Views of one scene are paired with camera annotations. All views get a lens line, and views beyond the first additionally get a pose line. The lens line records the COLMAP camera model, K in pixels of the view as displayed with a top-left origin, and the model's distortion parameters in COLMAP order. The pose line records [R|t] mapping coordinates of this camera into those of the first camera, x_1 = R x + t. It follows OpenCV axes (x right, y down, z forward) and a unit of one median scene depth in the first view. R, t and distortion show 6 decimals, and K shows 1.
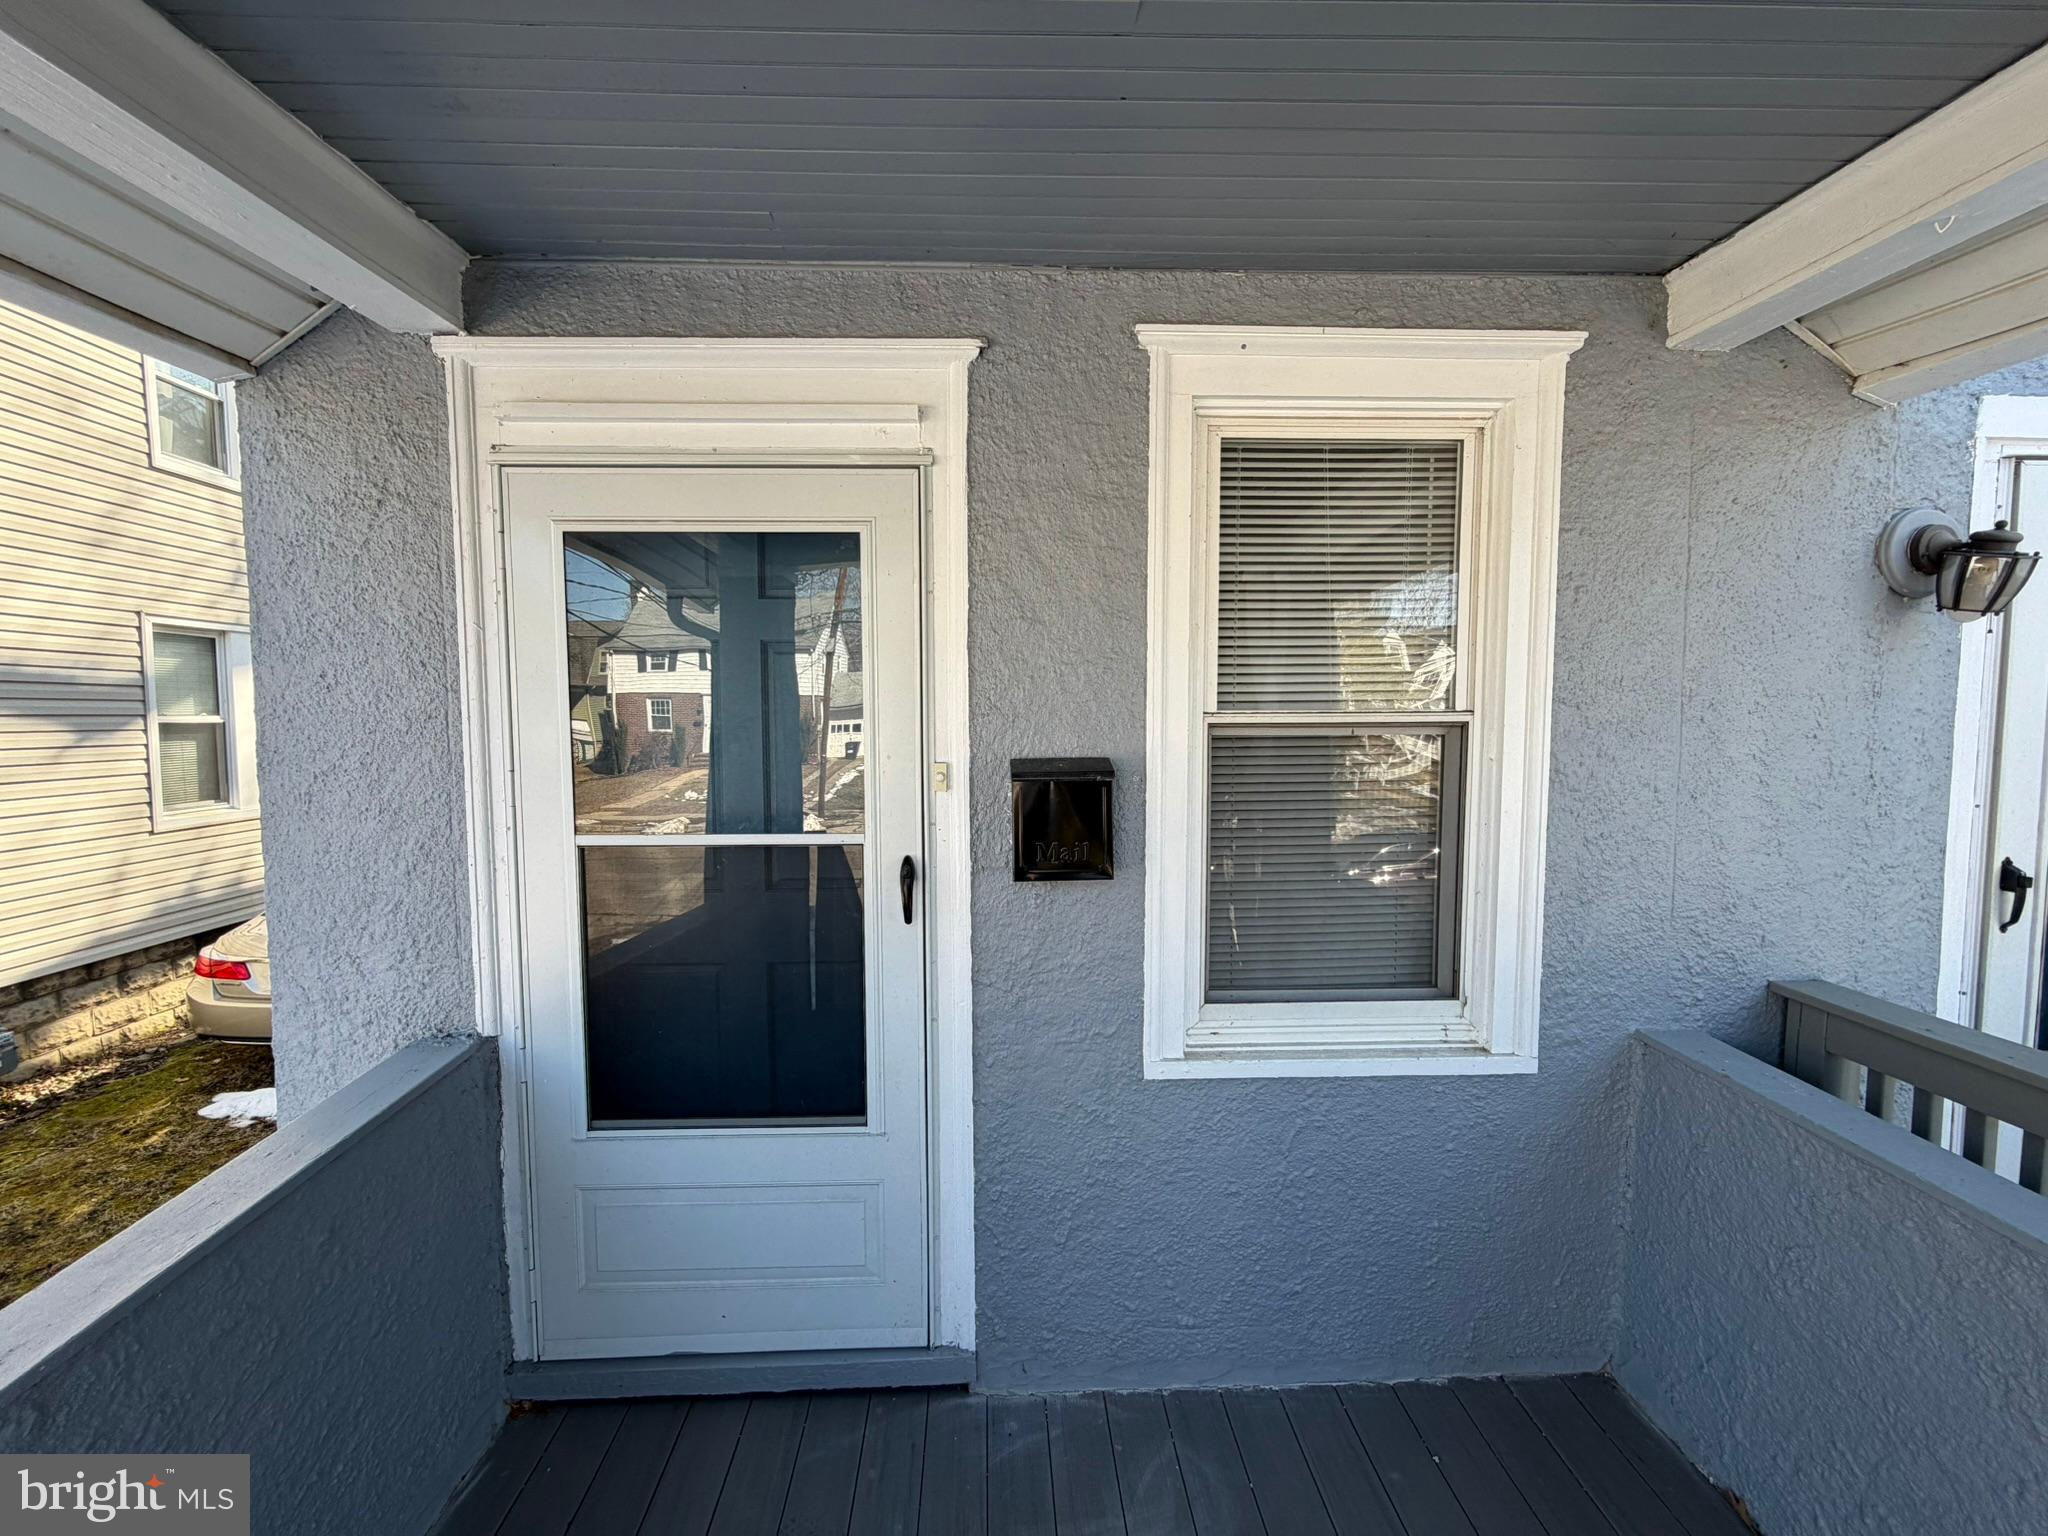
lens RADIAL K [[814.9, 0, 1029.0], [0, 814.9, 767.4], [0, 0, 1]] dist [0.008405, -0.000367]
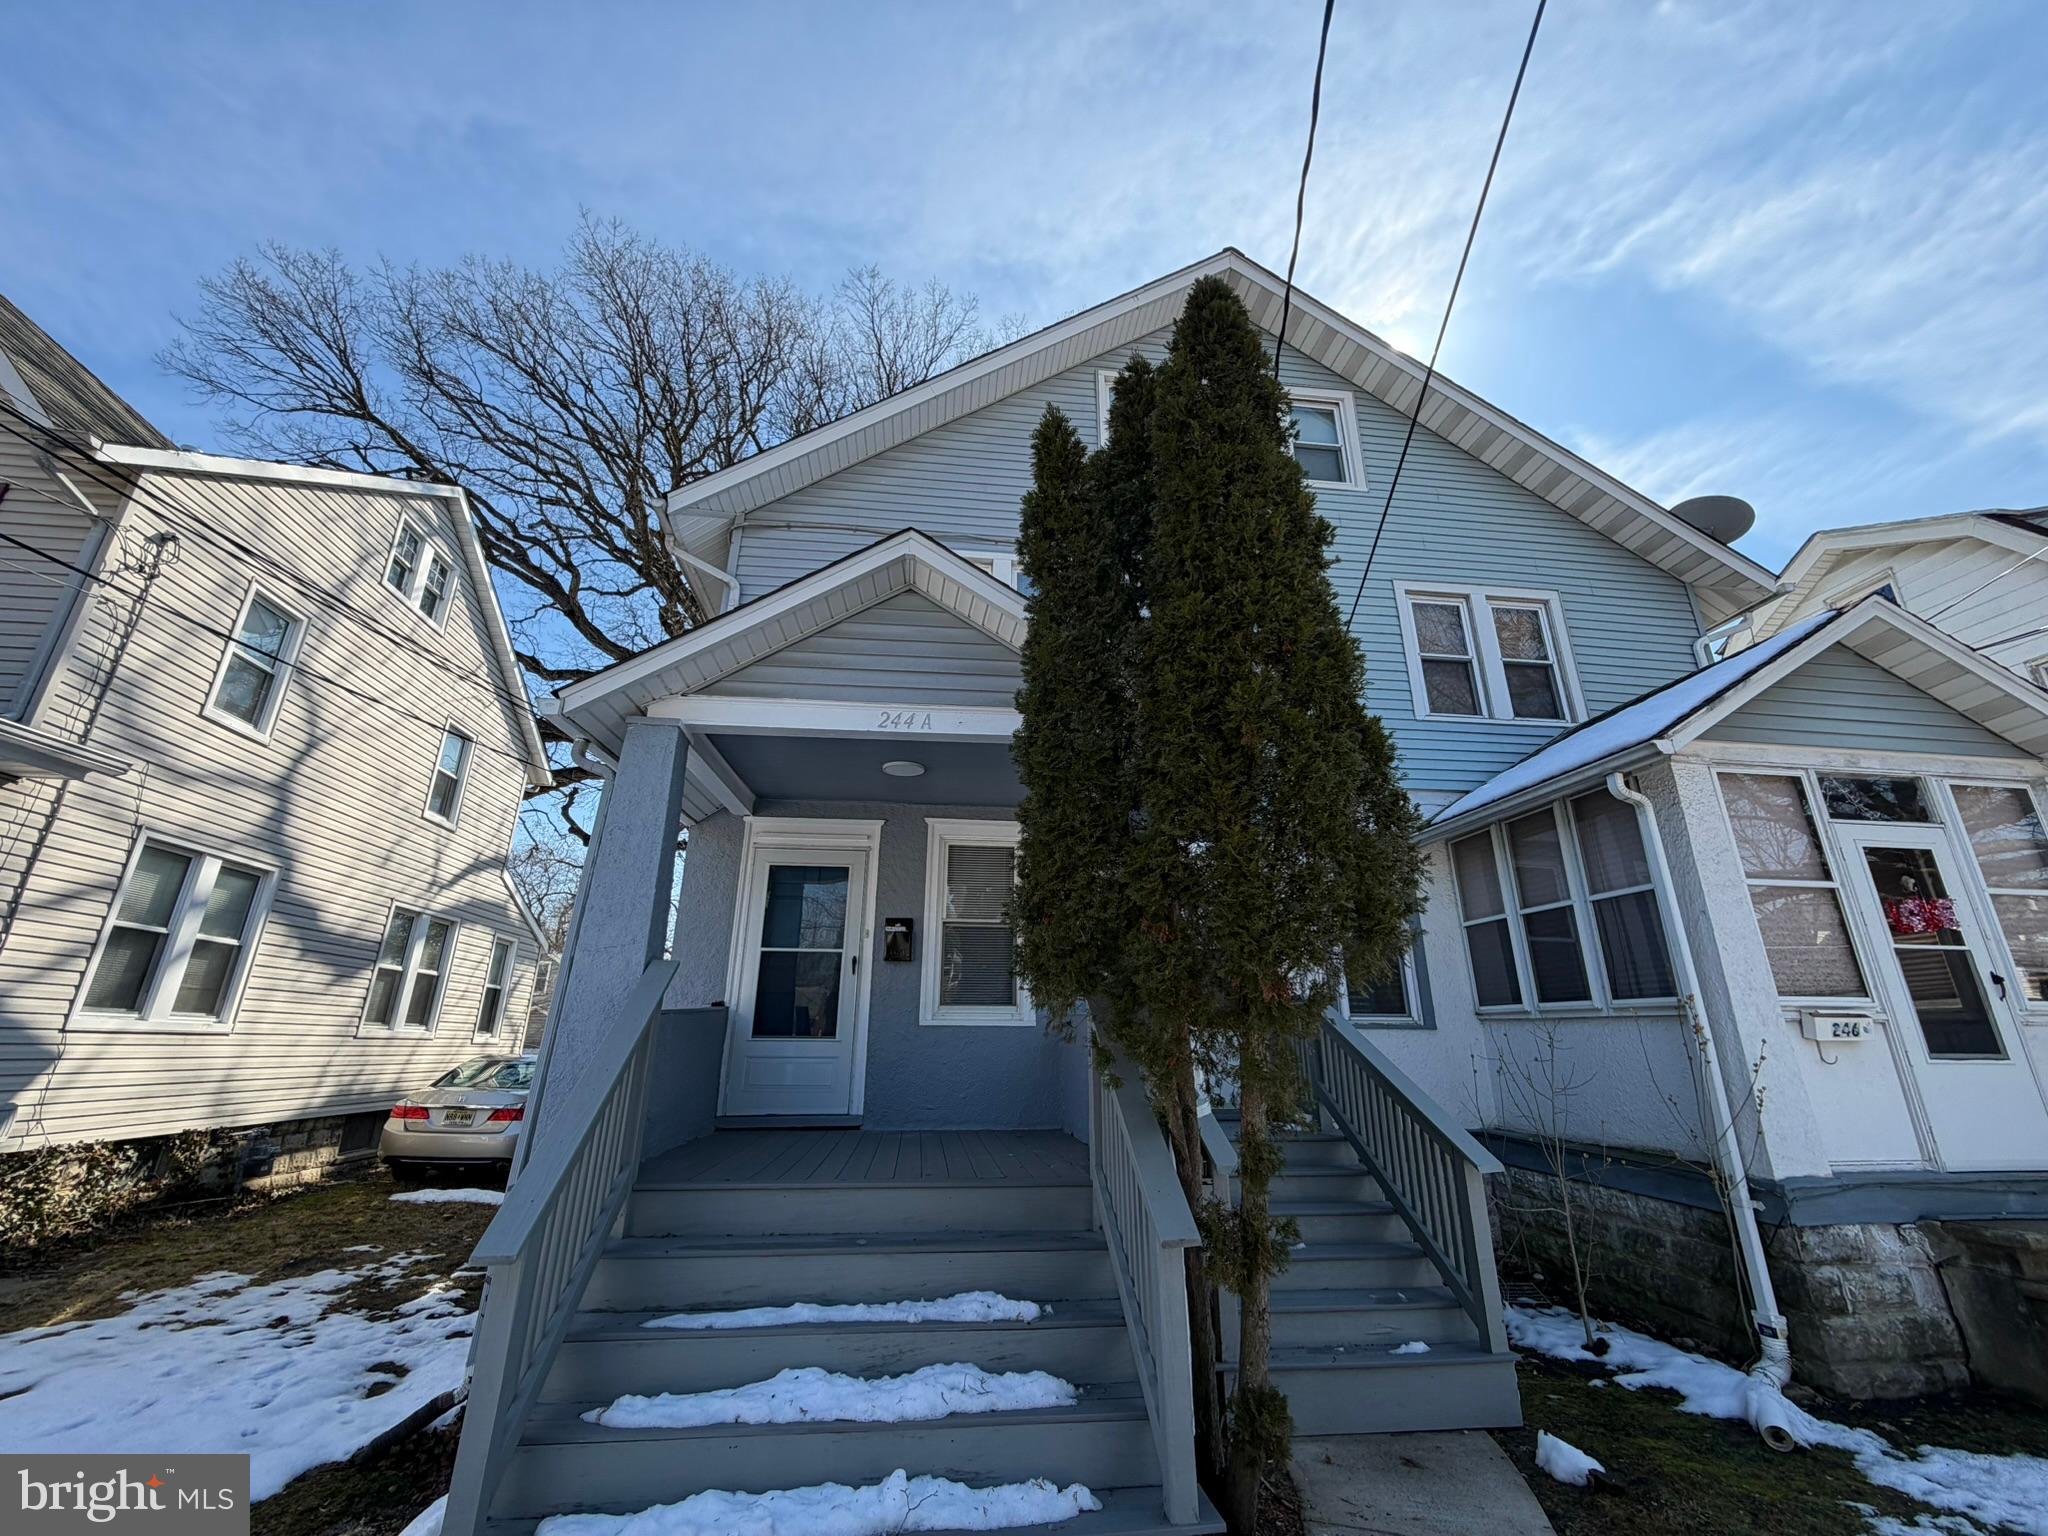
lens RADIAL K [[828.8, 0, 1033.0], [0, 828.8, 766.8], [0, 0, 1]] dist [0.020499, -0.000254]
pose [[0.996784, 0.031802, 0.073559, 0.324551], [-0.001464, 0.924961, -0.380059, 0.705985], [-0.080126, 0.378729, 0.922033, -2.642641]]
